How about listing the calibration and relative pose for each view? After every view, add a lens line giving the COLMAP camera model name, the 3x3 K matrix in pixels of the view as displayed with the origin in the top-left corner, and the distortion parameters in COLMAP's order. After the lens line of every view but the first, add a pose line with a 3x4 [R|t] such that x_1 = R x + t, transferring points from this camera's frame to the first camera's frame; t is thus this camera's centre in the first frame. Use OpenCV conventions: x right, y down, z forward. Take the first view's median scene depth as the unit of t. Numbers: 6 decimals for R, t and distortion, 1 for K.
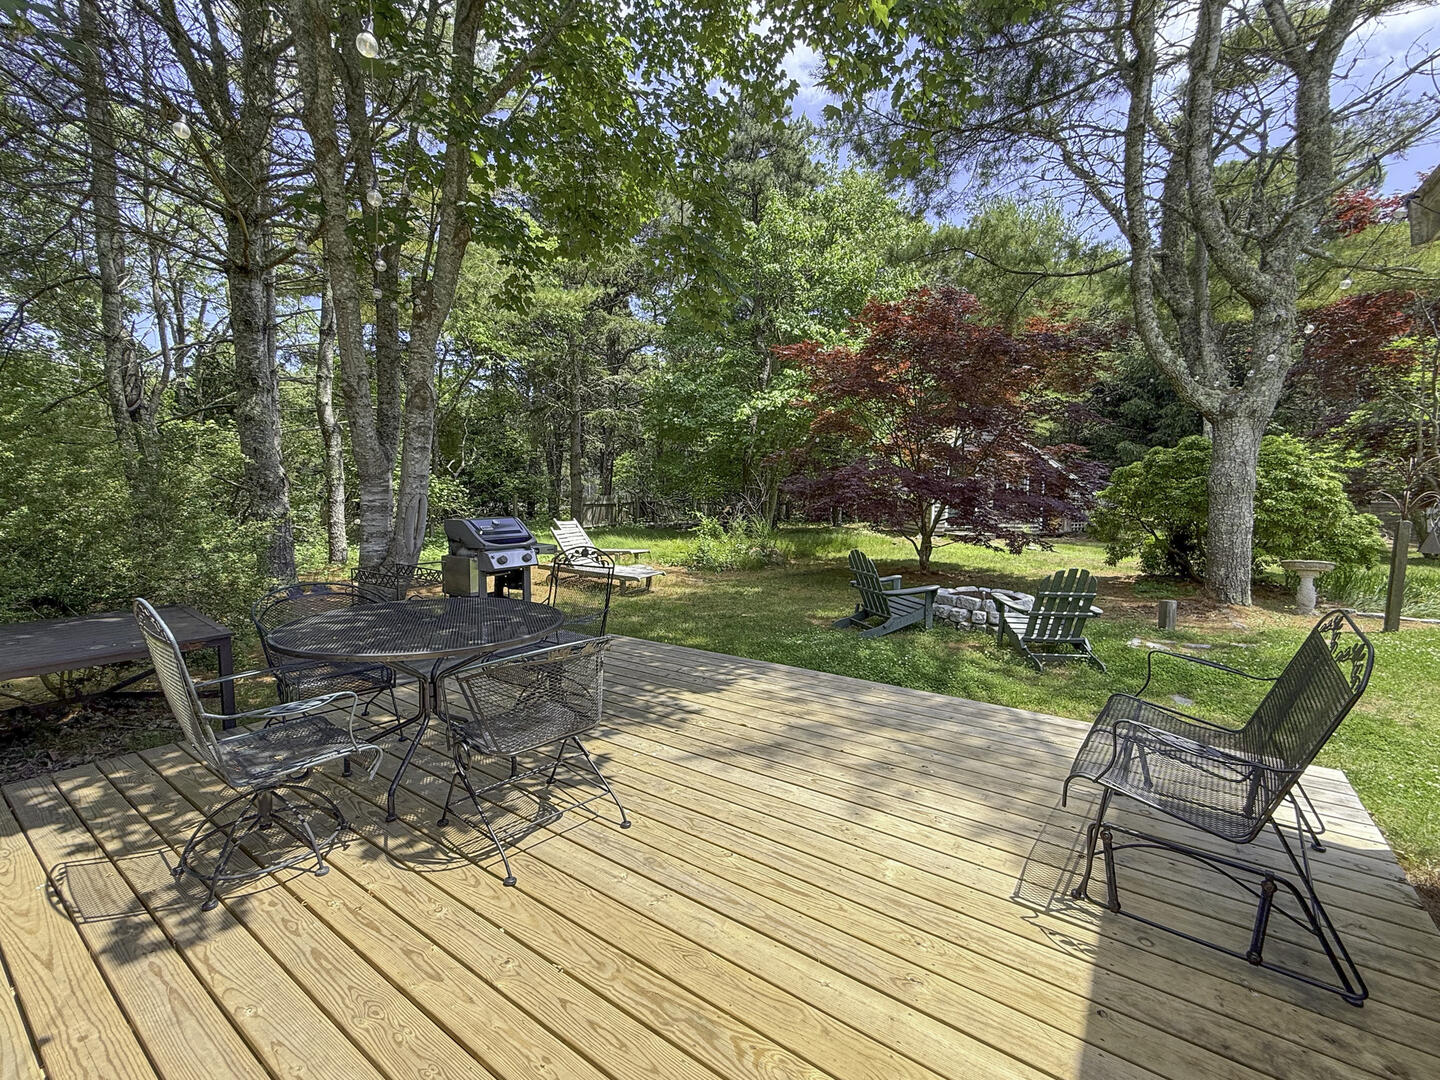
lens RADIAL K [[601.6, 0, 730.6], [0, 601.6, 538.6], [0, 0, 1]] dist [0.002777, 0.001996]
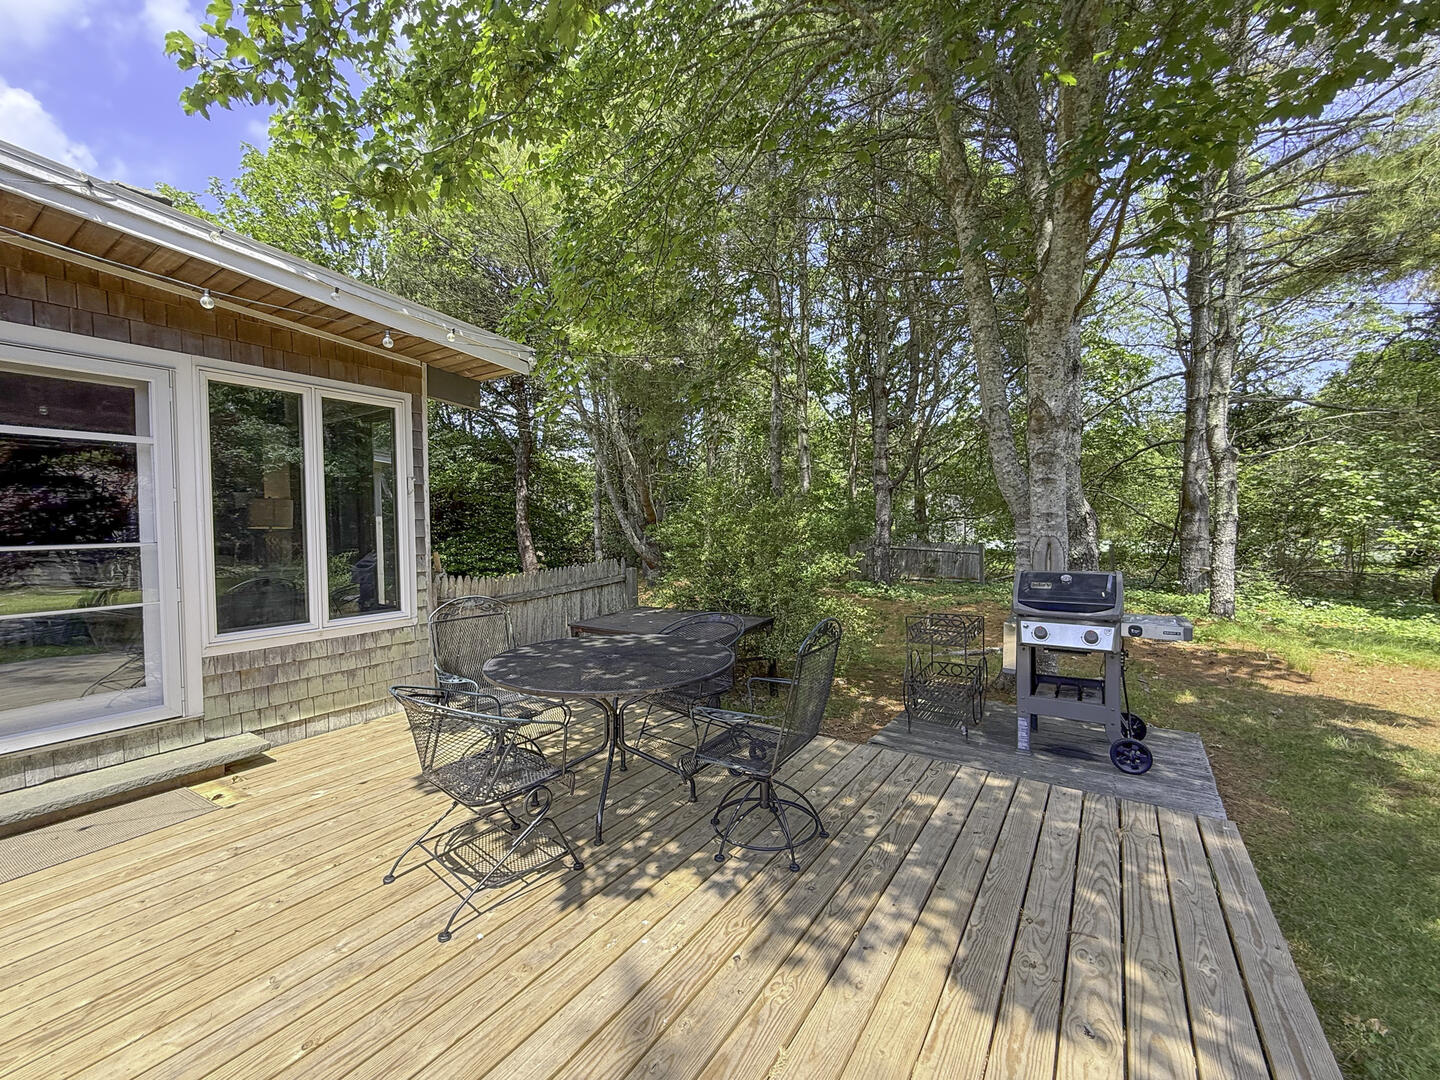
lens RADIAL K [[601.6, 0, 719.6], [0, 601.6, 537.9], [0, 0, 1]] dist [0.002777, 0.001996]
pose [[0.027493, 0.014858, -0.999512, 0.215447], [-0.074521, 0.997138, 0.012773, -0.038720], [0.996840, 0.074133, 0.028521, 0.419288]]
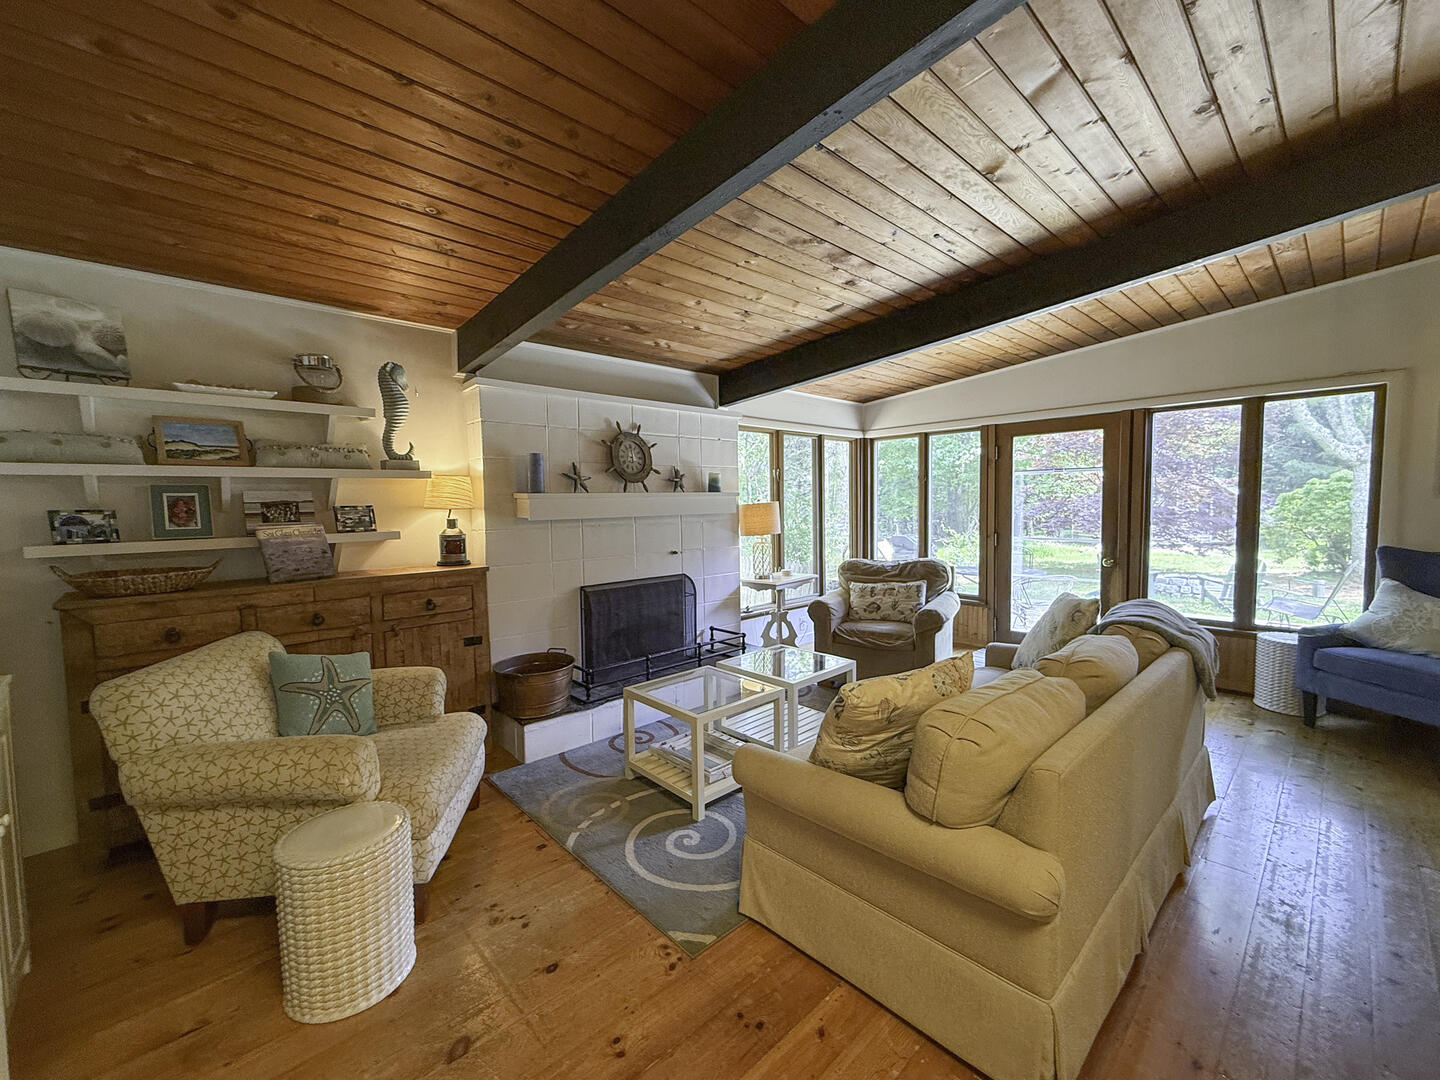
lens RADIAL K [[601.6, 0, 713.0], [0, 601.6, 542.1], [0, 0, 1]] dist [0.002777, 0.001996]
pose [[0.981413, -0.009093, -0.191691, -0.492348], [0.004918, 0.999740, -0.022246, 0.023655], [0.191843, 0.020889, 0.981203, -0.802378]]
